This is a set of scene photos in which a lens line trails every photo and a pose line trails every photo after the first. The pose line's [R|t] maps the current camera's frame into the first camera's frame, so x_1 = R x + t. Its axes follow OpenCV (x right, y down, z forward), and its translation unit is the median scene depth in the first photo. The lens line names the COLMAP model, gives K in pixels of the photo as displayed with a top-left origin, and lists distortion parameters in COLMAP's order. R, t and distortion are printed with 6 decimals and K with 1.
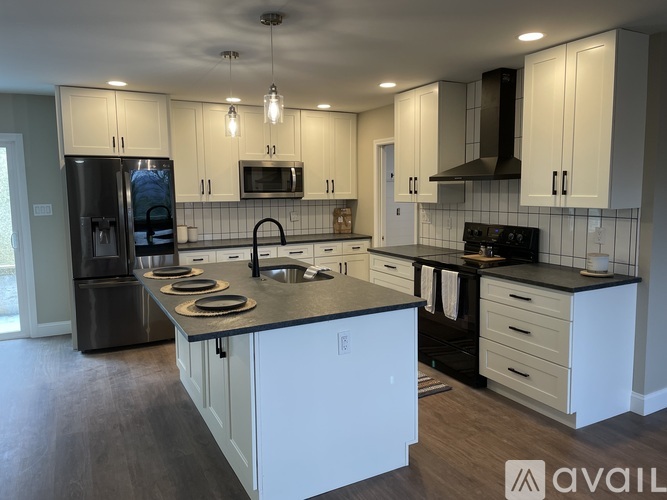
lens RADIAL K [[496.4, 0, 333.5], [0, 496.4, 250.0], [0, 0, 1]] dist [0.007960, 0.000969]
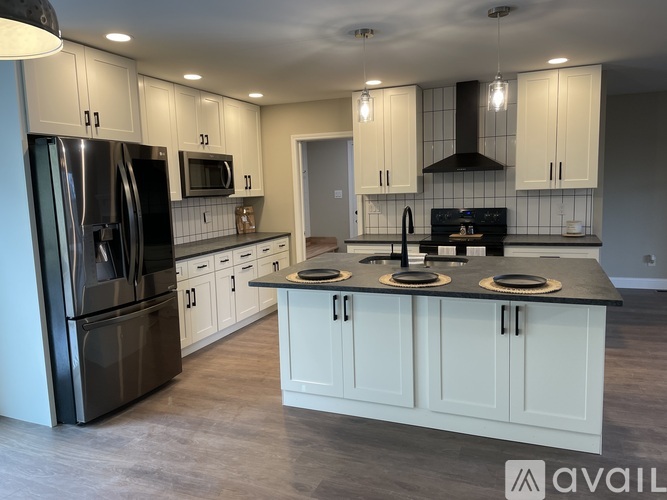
lens RADIAL K [[501.8, 0, 333.5], [0, 501.8, 250.0], [0, 0, 1]] dist [0.058718, -0.003193]
pose [[0.767868, -0.094620, 0.633581, -0.700391], [0.102859, 0.994410, 0.023847, -0.012223], [-0.632296, 0.046859, 0.773309, 0.251404]]
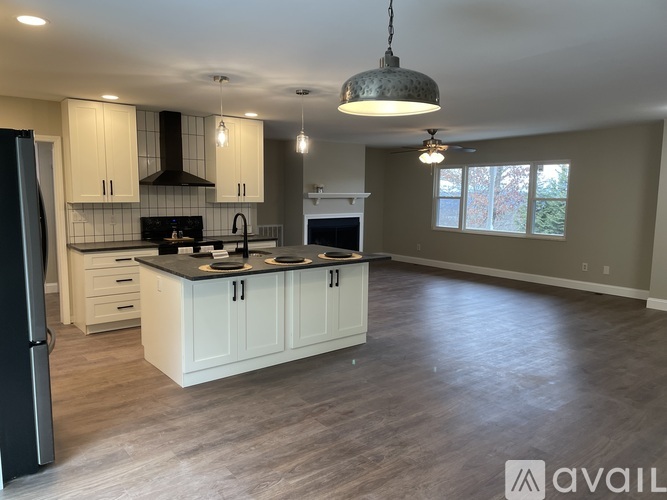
lens RADIAL K [[489.8, 0, 332.8], [0, 489.8, 246.4], [0, 0, 1]] dist [0.048046, 0.000227]
pose [[-0.178405, -0.093838, 0.979472, -1.158527], [0.117554, 0.986280, 0.115902, -0.074982], [-0.976910, 0.135819, -0.164926, 0.774443]]
